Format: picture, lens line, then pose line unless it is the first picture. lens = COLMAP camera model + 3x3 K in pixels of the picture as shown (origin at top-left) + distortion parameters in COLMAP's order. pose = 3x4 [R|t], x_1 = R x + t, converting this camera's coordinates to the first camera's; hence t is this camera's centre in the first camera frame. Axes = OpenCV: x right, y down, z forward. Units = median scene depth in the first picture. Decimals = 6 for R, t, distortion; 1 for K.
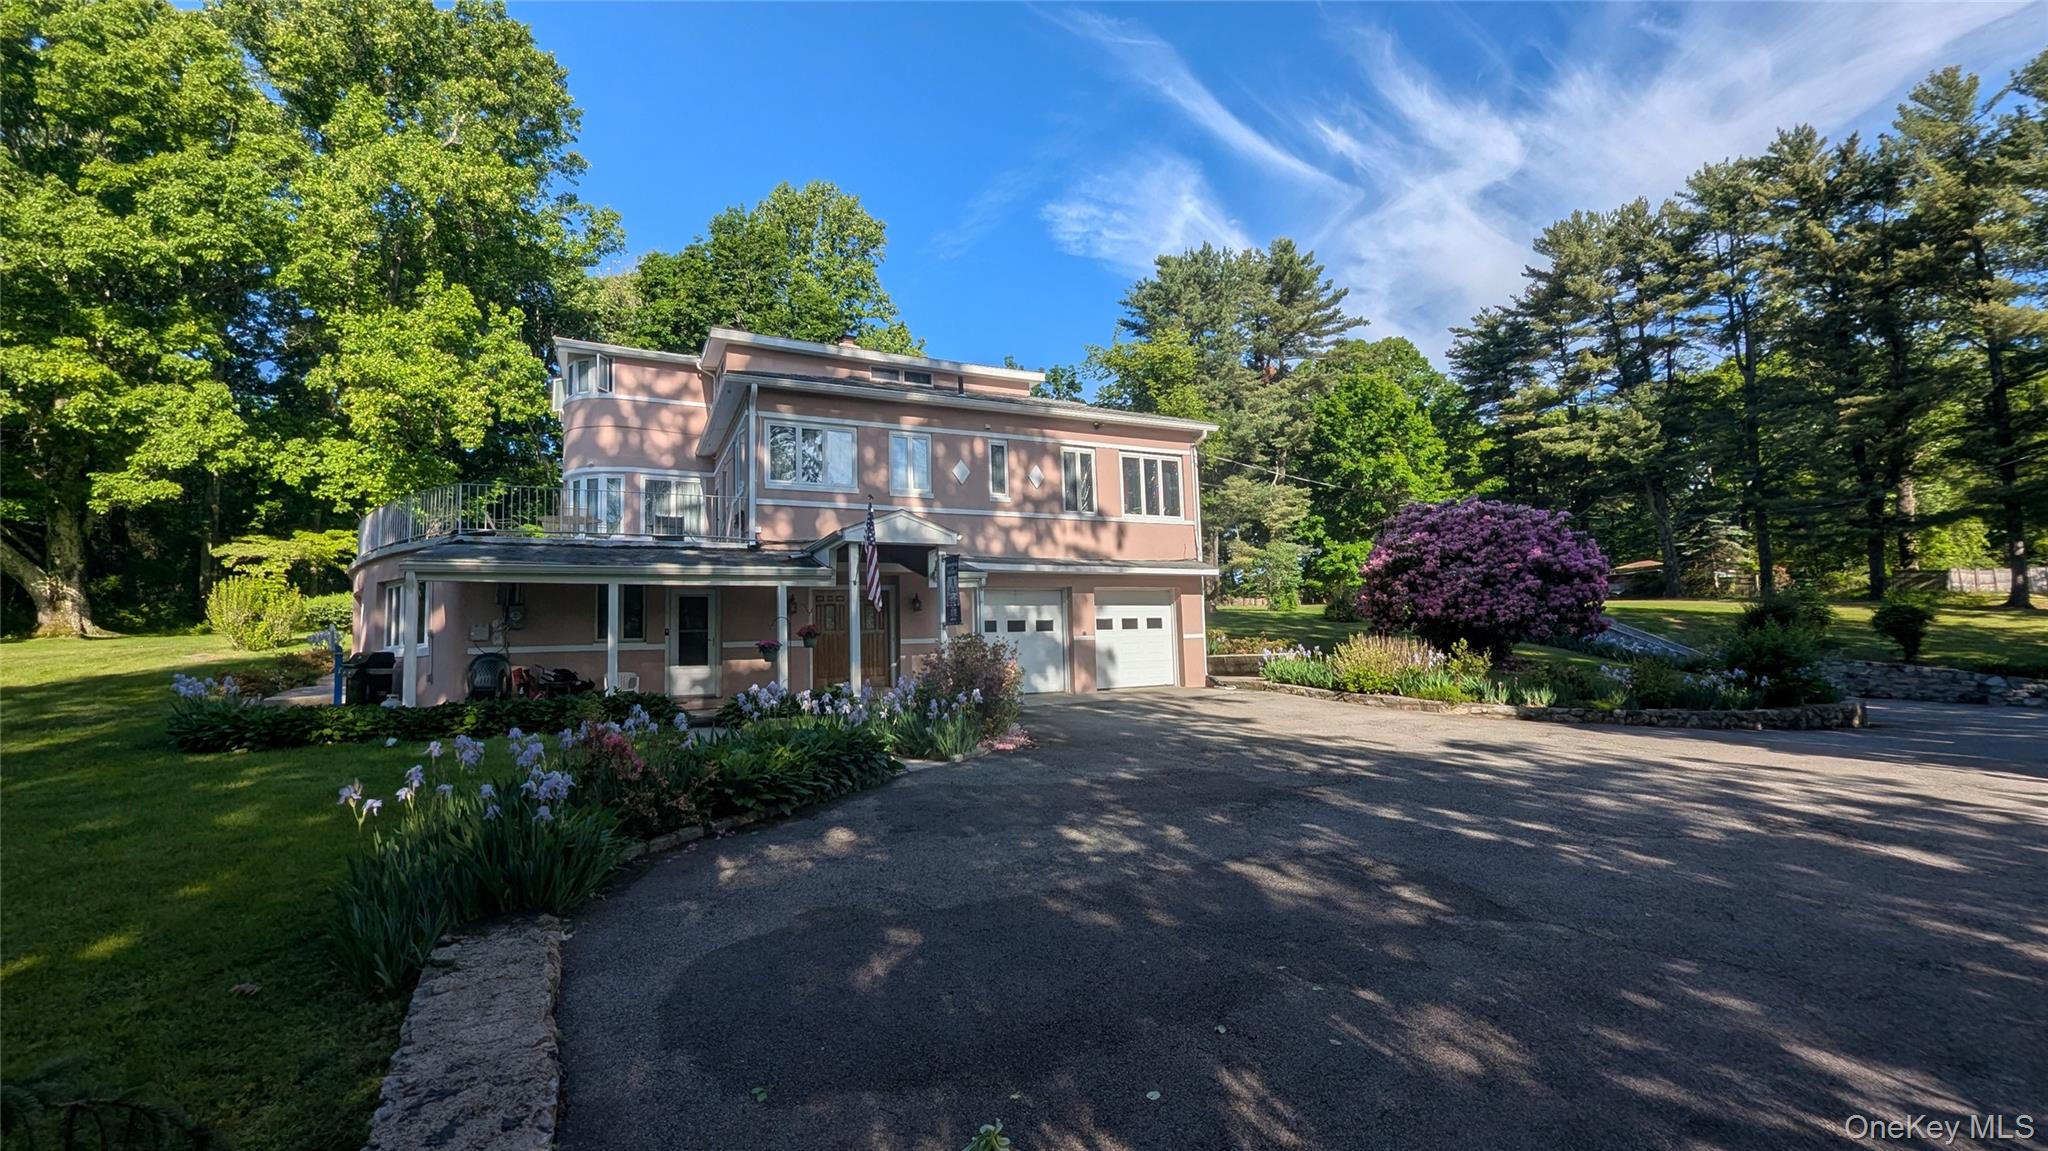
lens RADIAL K [[846.1, 0, 1032.3], [0, 846.1, 582.2], [0, 0, 1]] dist [0.001749, -0.001698]
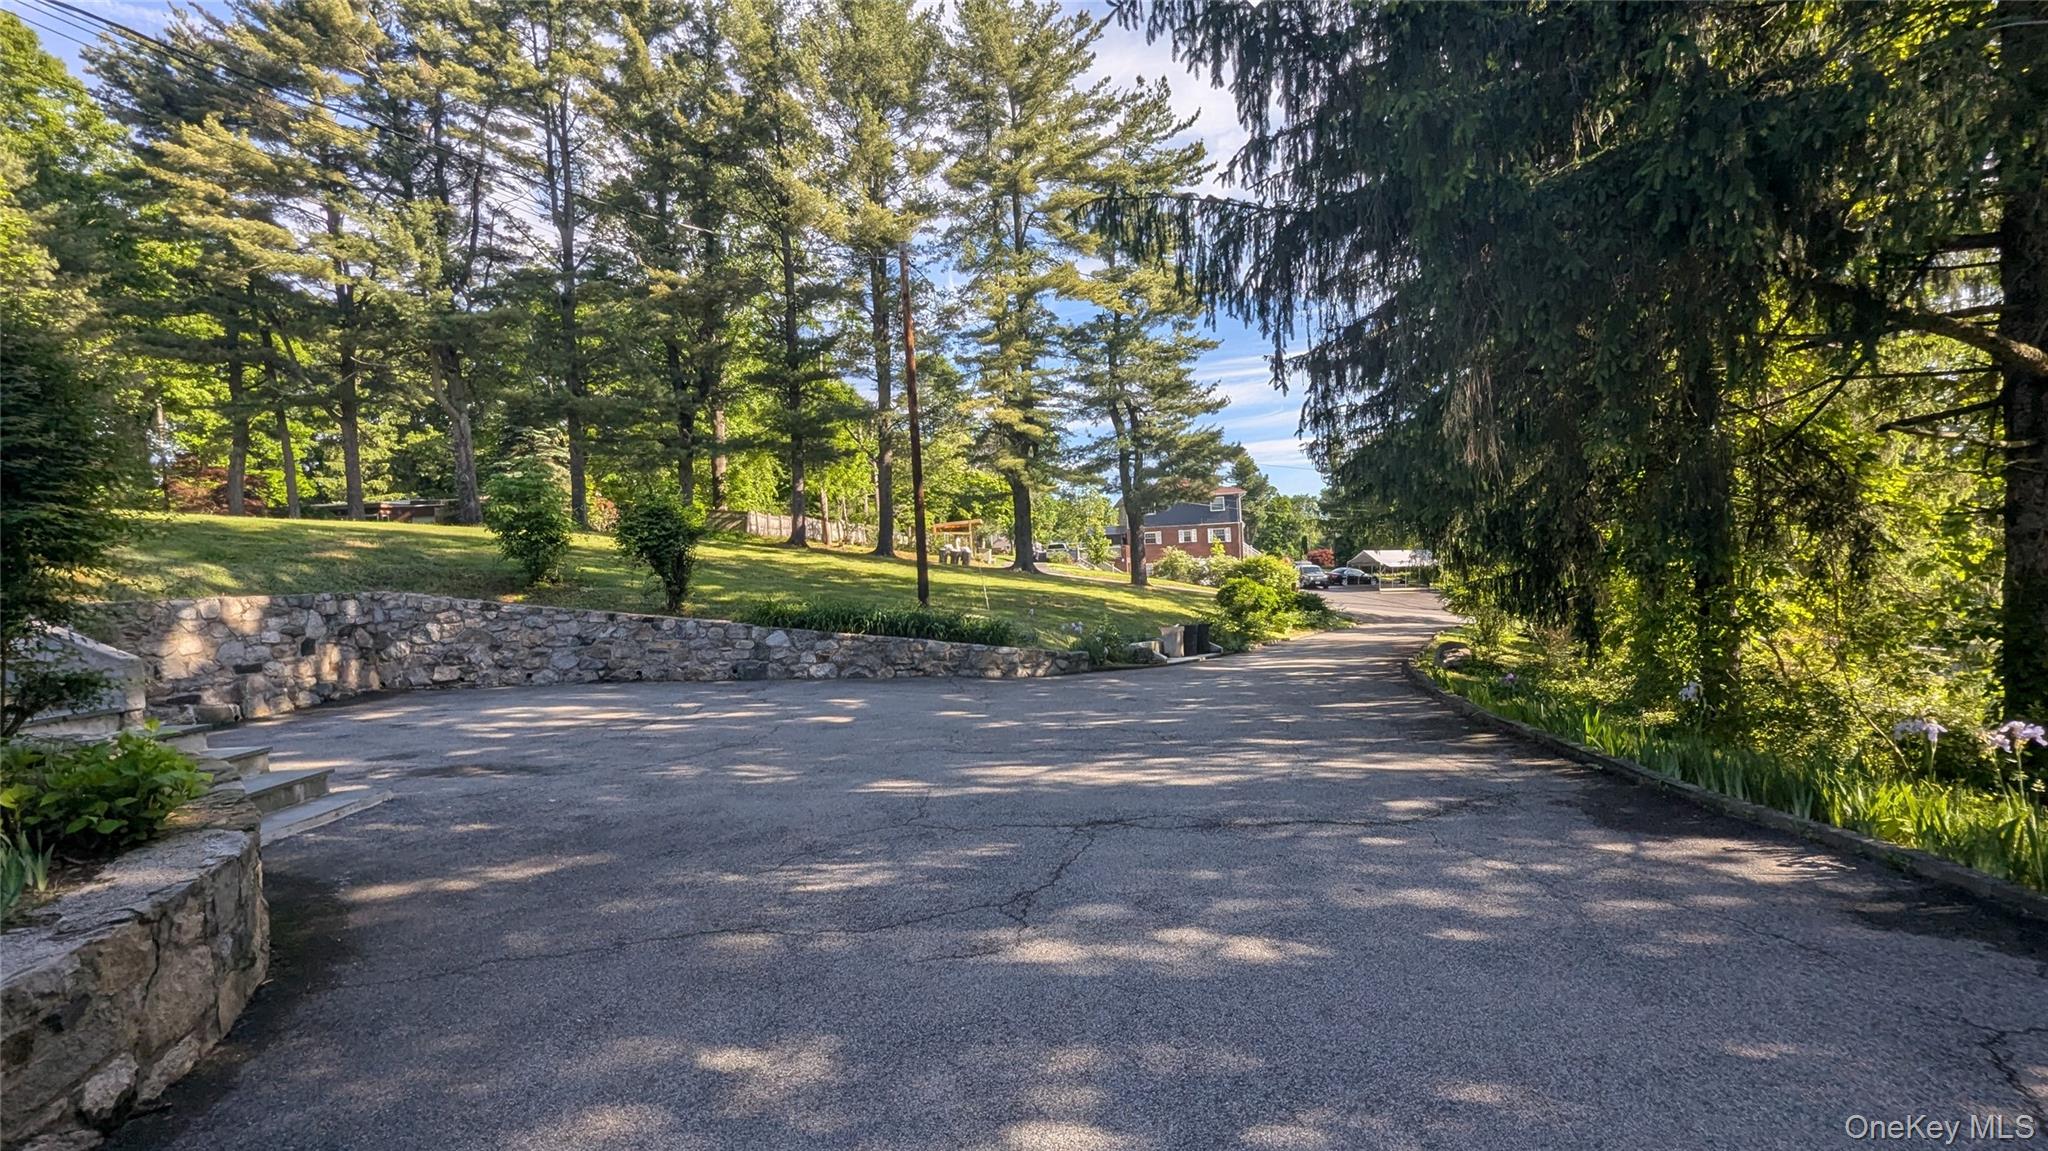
lens RADIAL K [[846.1, 0, 1032.3], [0, 846.1, 578.4], [0, 0, 1]] dist [0.001749, -0.001698]
pose [[0.417343, -0.004631, 0.908737, 0.648658], [-0.041193, 0.998863, 0.024009, 0.051662], [-0.907815, -0.047453, 0.416678, 0.569547]]
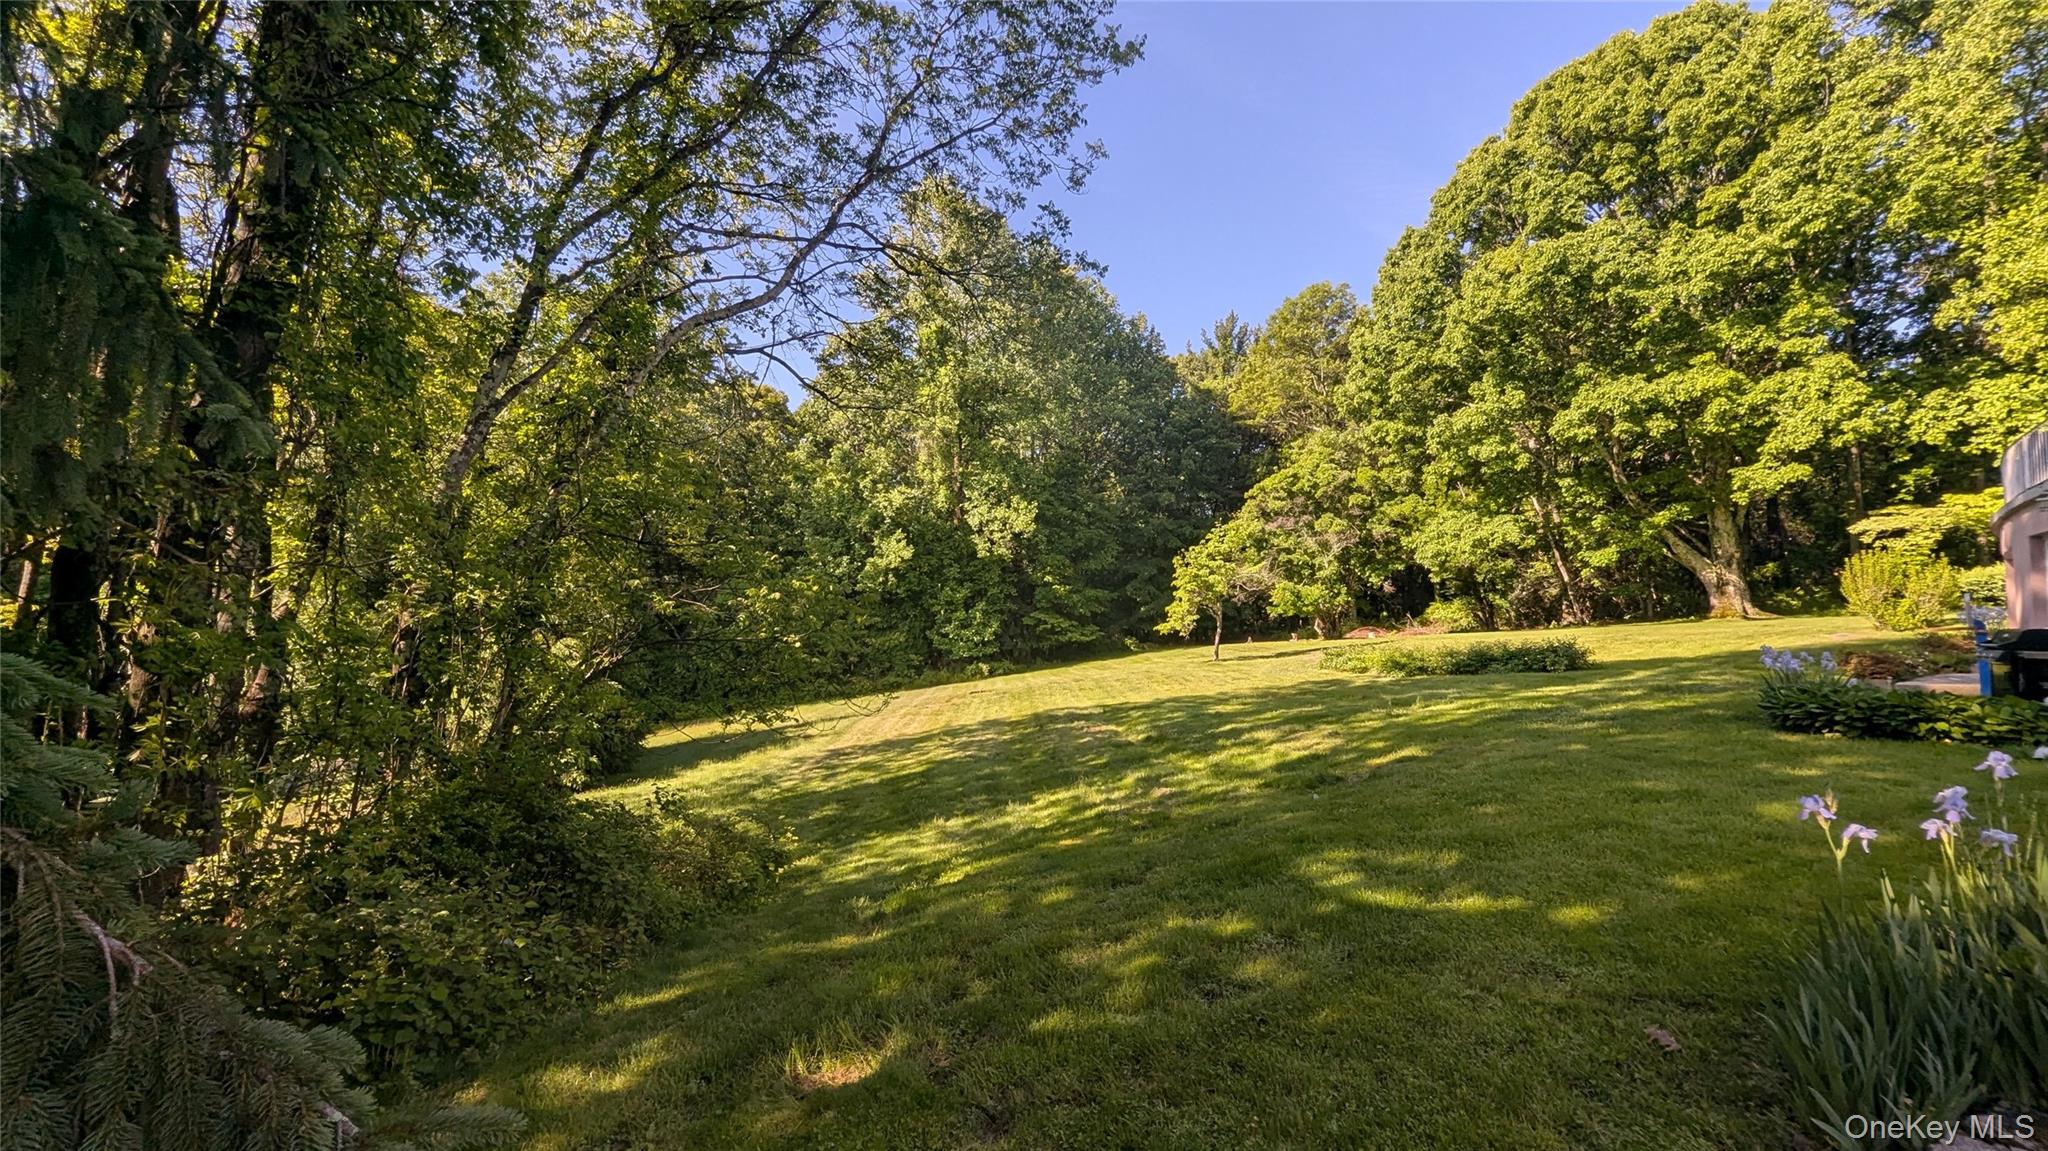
lens RADIAL K [[846.1, 0, 1025.2], [0, 846.1, 577.8], [0, 0, 1]] dist [0.001749, -0.001698]
pose [[0.007018, -0.048955, -0.998776, -0.022639], [0.060605, 0.996986, -0.048442, 0.010443], [0.998137, -0.060191, 0.009963, 0.061633]]
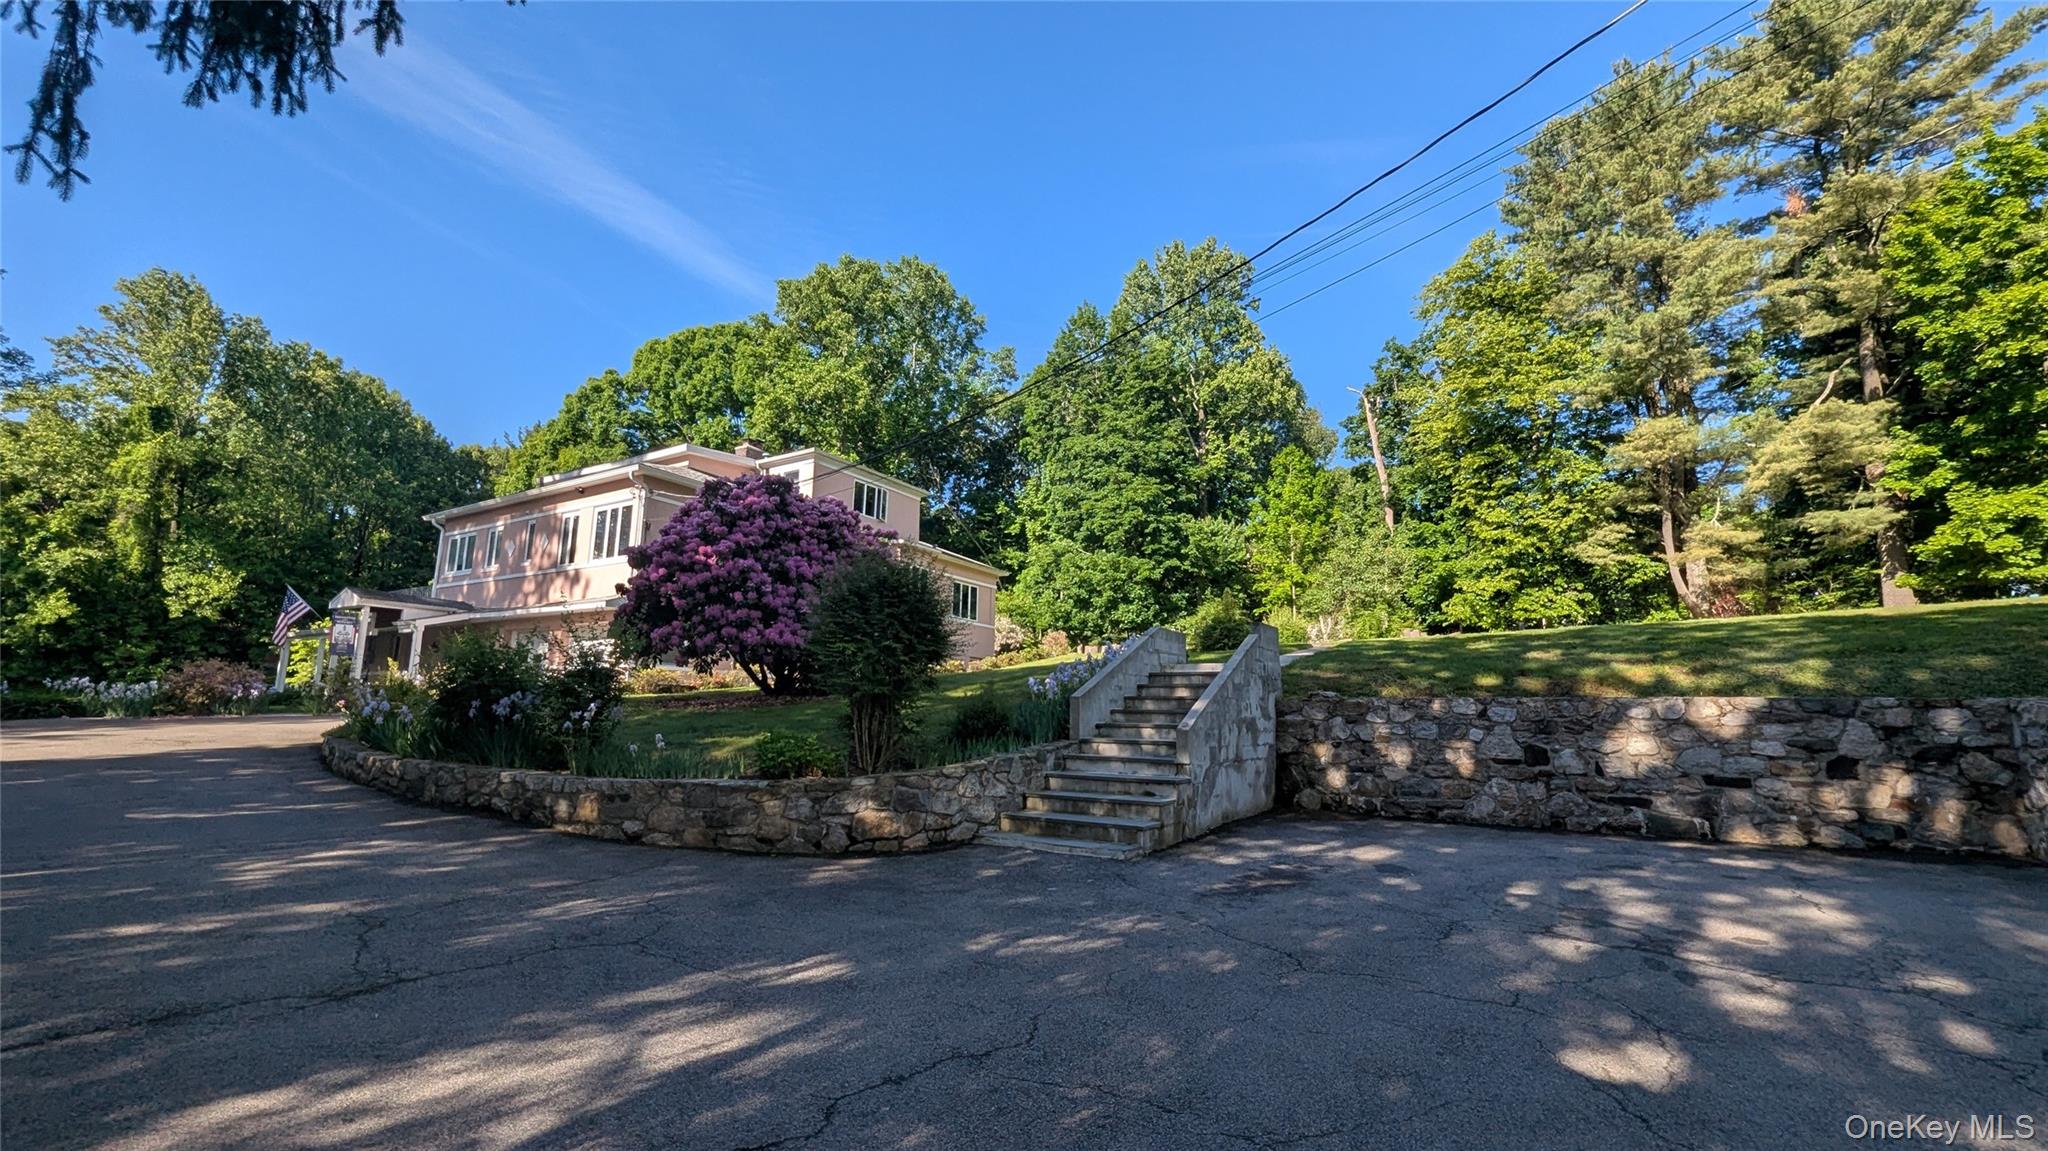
lens RADIAL K [[846.1, 0, 1028.0], [0, 846.1, 581.3], [0, 0, 1]] dist [0.001749, -0.001698]
pose [[0.539783, -0.099891, -0.835857, 1.042253], [0.040125, 0.994859, -0.092982, 0.059592], [0.840848, 0.016651, 0.541016, 0.652673]]
